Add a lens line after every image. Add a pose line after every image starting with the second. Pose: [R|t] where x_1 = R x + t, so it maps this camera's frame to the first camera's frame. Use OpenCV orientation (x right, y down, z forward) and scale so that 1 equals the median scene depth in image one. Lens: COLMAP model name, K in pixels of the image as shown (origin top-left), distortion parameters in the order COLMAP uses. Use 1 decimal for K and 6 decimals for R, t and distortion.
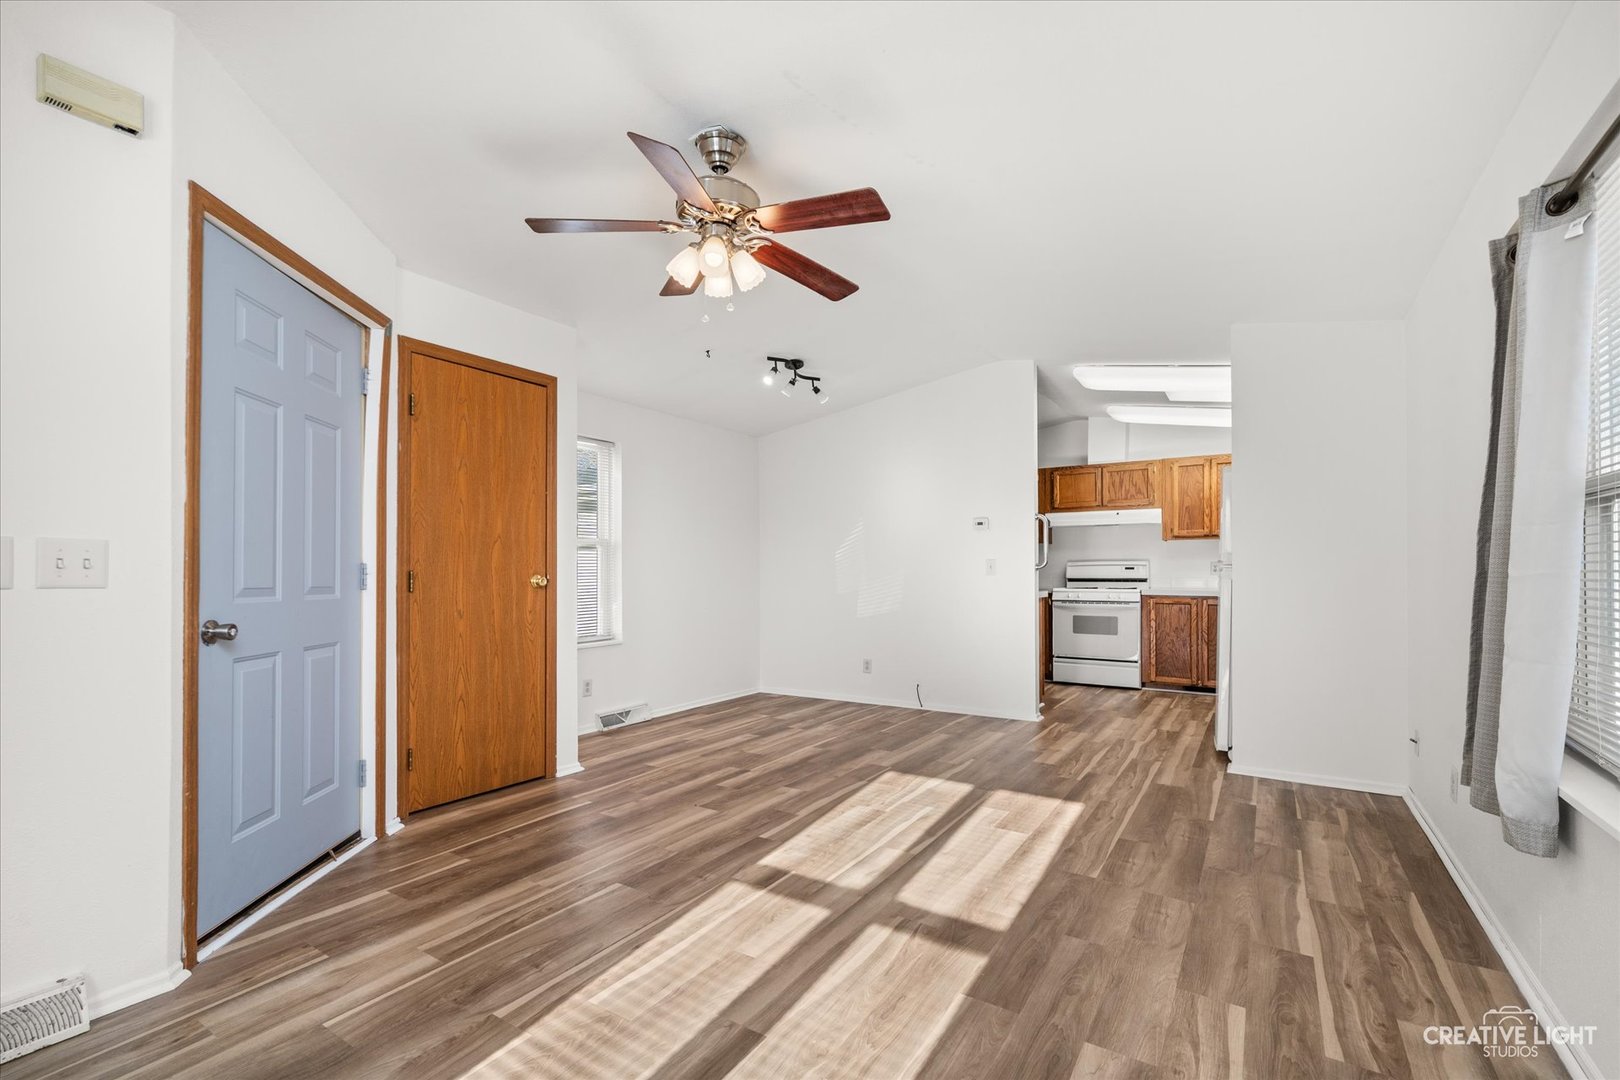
lens RADIAL K [[721.5, 0, 786.4], [0, 721.5, 569.6], [0, 0, 1]] dist [-0.001109, -0.000060]
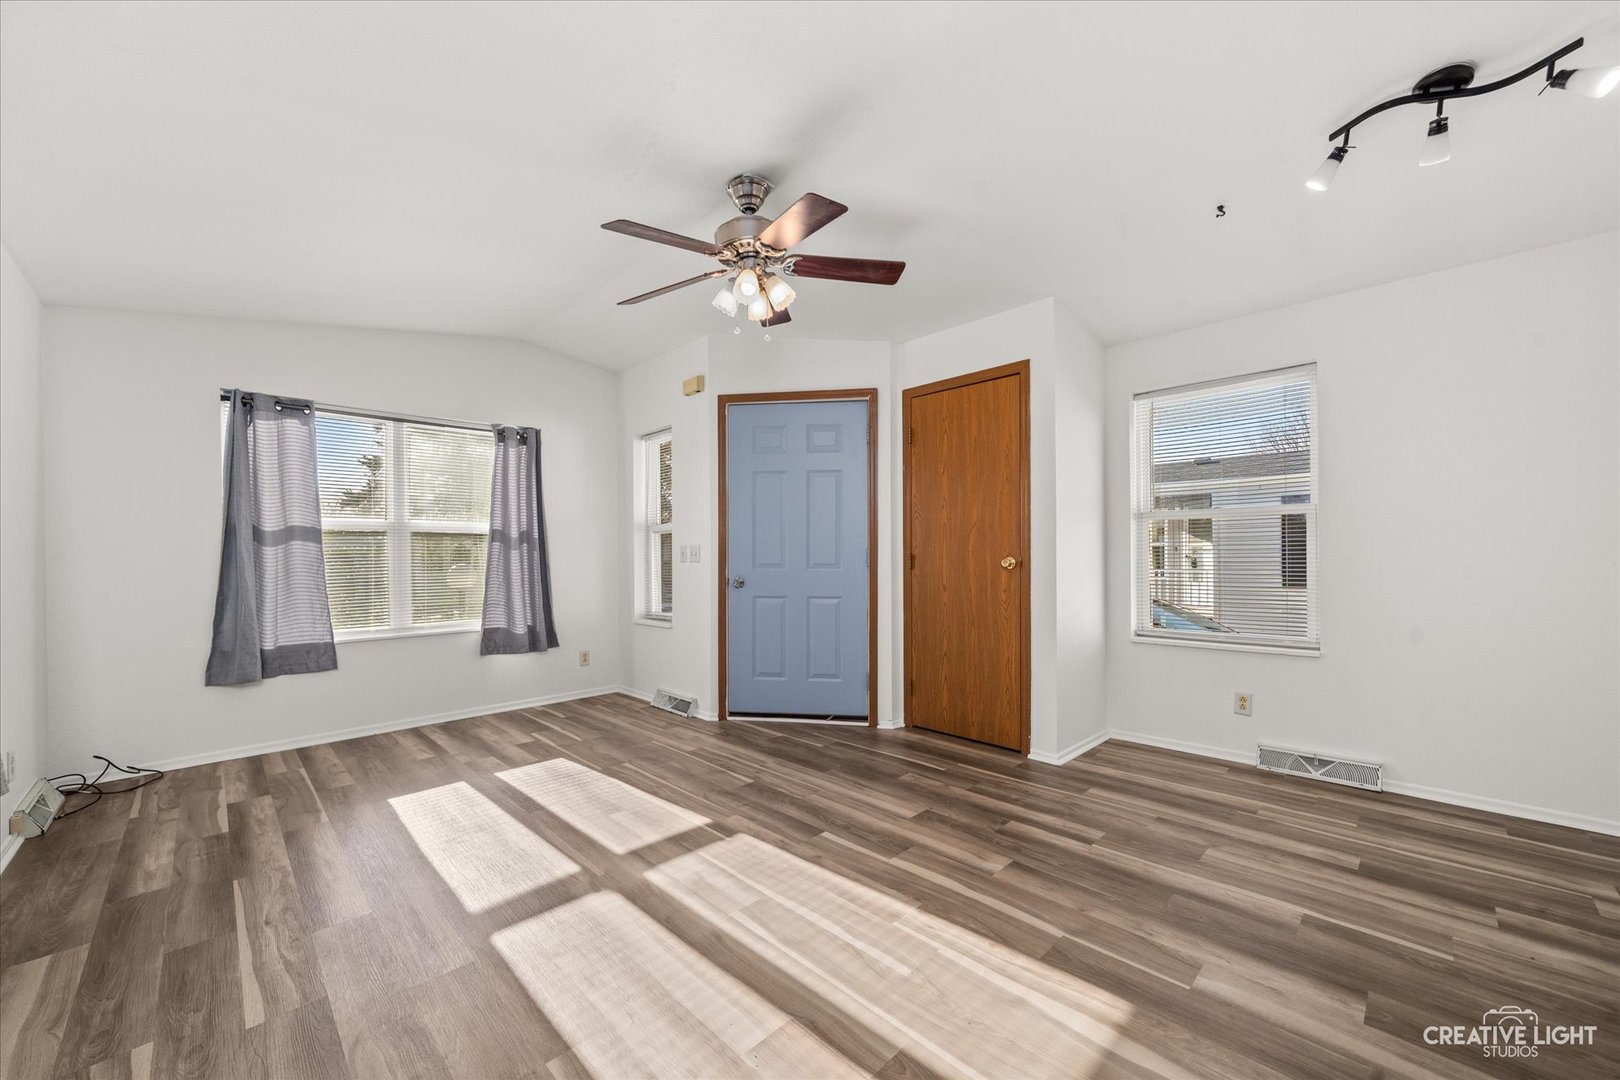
lens RADIAL K [[618.9, 0, 806.5], [0, 618.9, 555.2], [0, 0, 1]] dist [-0.003548, -0.000332]
pose [[-0.209410, 0.002812, -0.977824, 0.798198], [0.012552, 0.999921, 0.000188, 0.001163], [0.977747, -0.012234, -0.209429, 1.191187]]
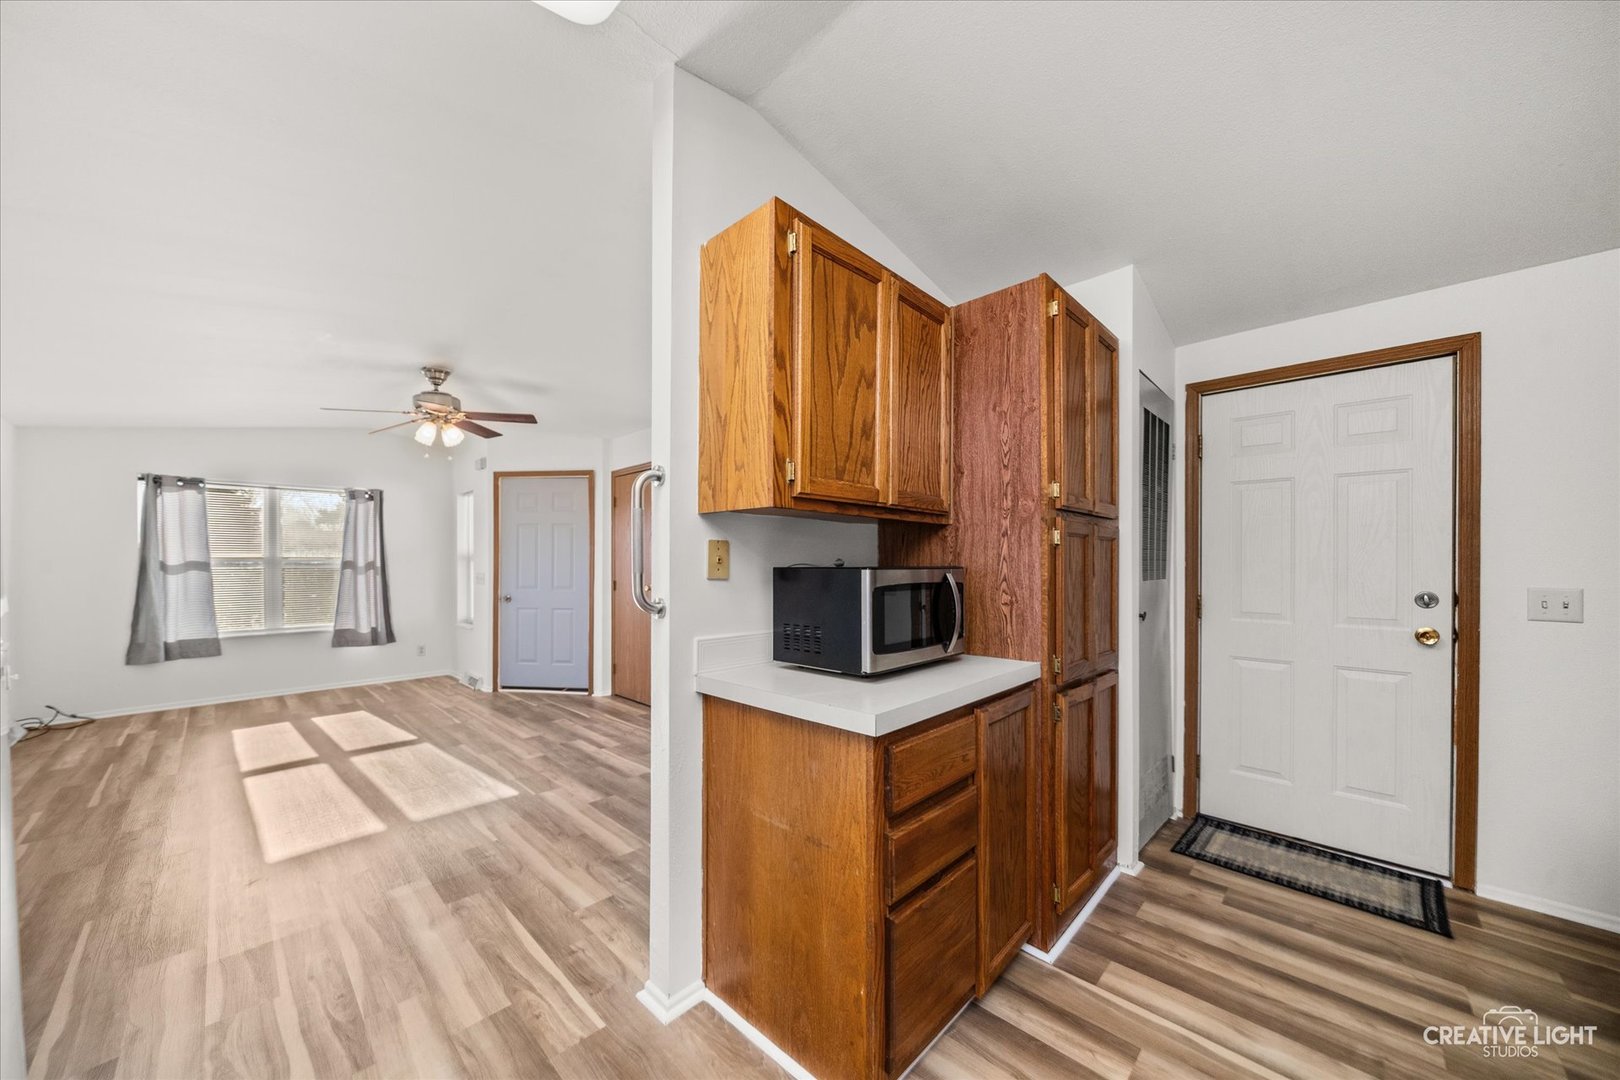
lens RADIAL K [[573.0, 0, 805.4], [0, 573.0, 562.4], [0, 0, 1]] dist [-0.007635, -0.000074]
pose [[-0.179329, 0.000260, -0.983789, 1.178451], [0.006894, 0.999976, -0.000993, -0.052693], [0.983765, -0.006960, -0.179326, 2.105083]]
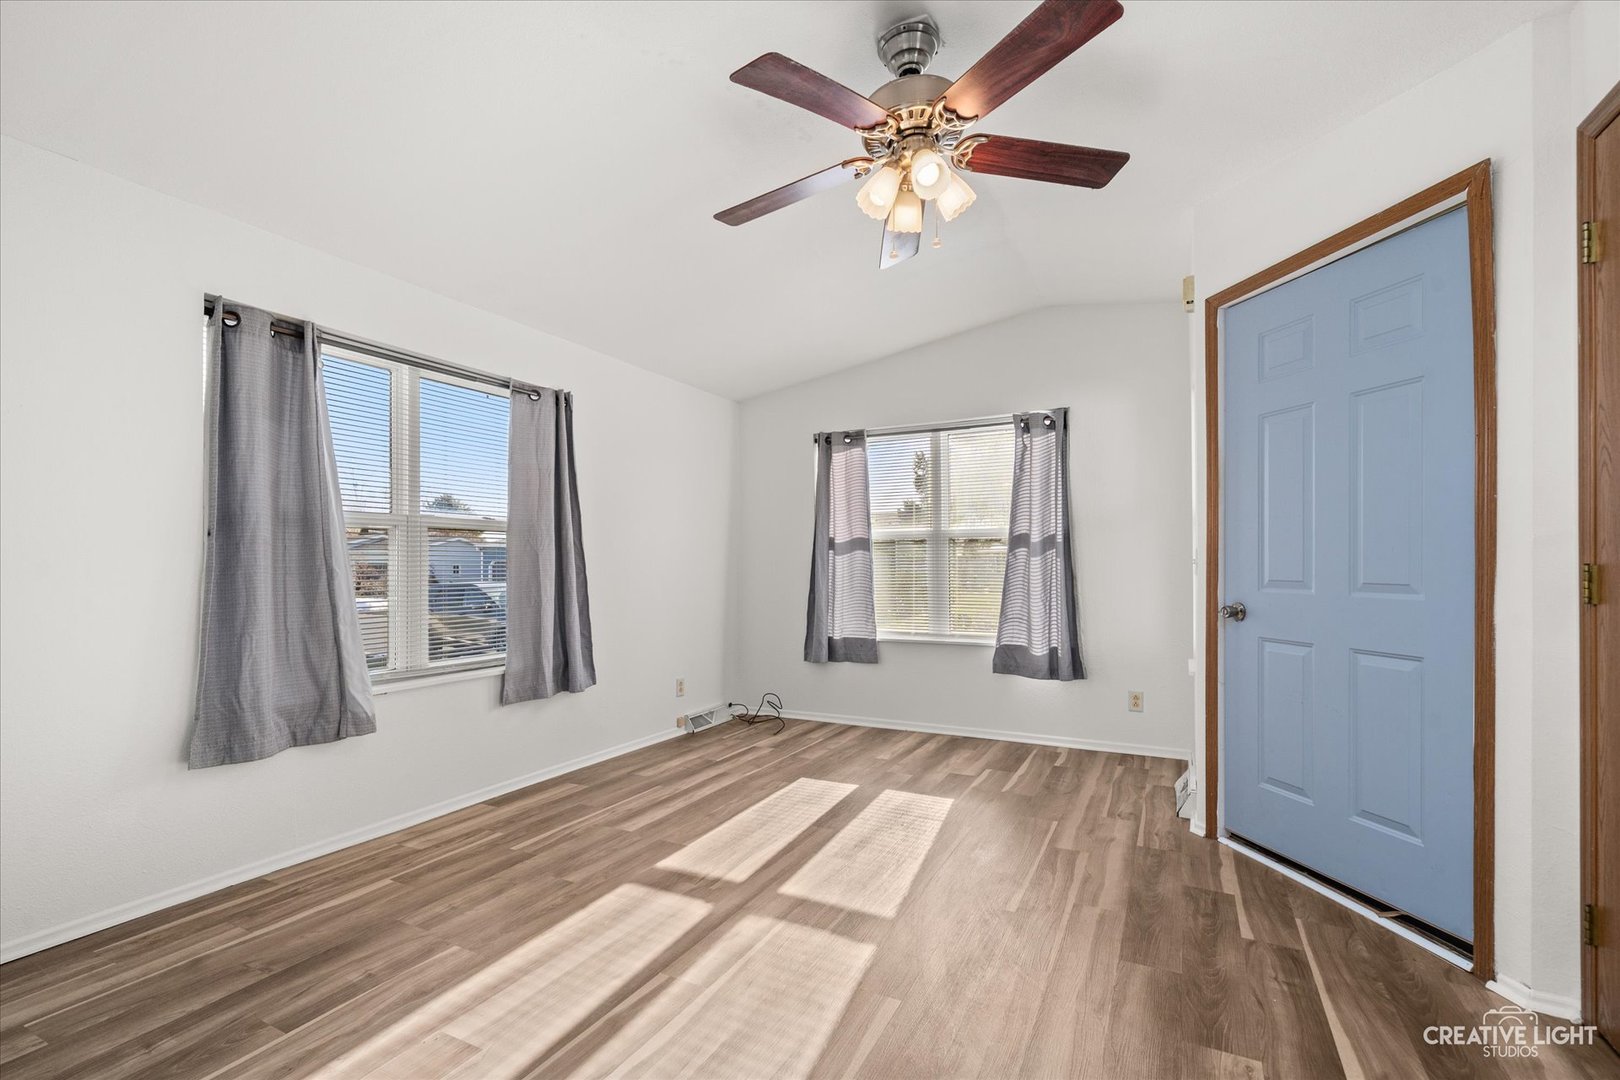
lens RADIAL K [[737.0, 0, 774.7], [0, 737.0, 563.2], [0, 0, 1]] dist [-0.000966, -0.000401]
pose [[-0.996131, 0.003997, -0.087792, 0.127159], [0.004673, 0.999961, -0.007499, 0.002642], [0.087759, -0.007880, -0.996111, 1.671860]]
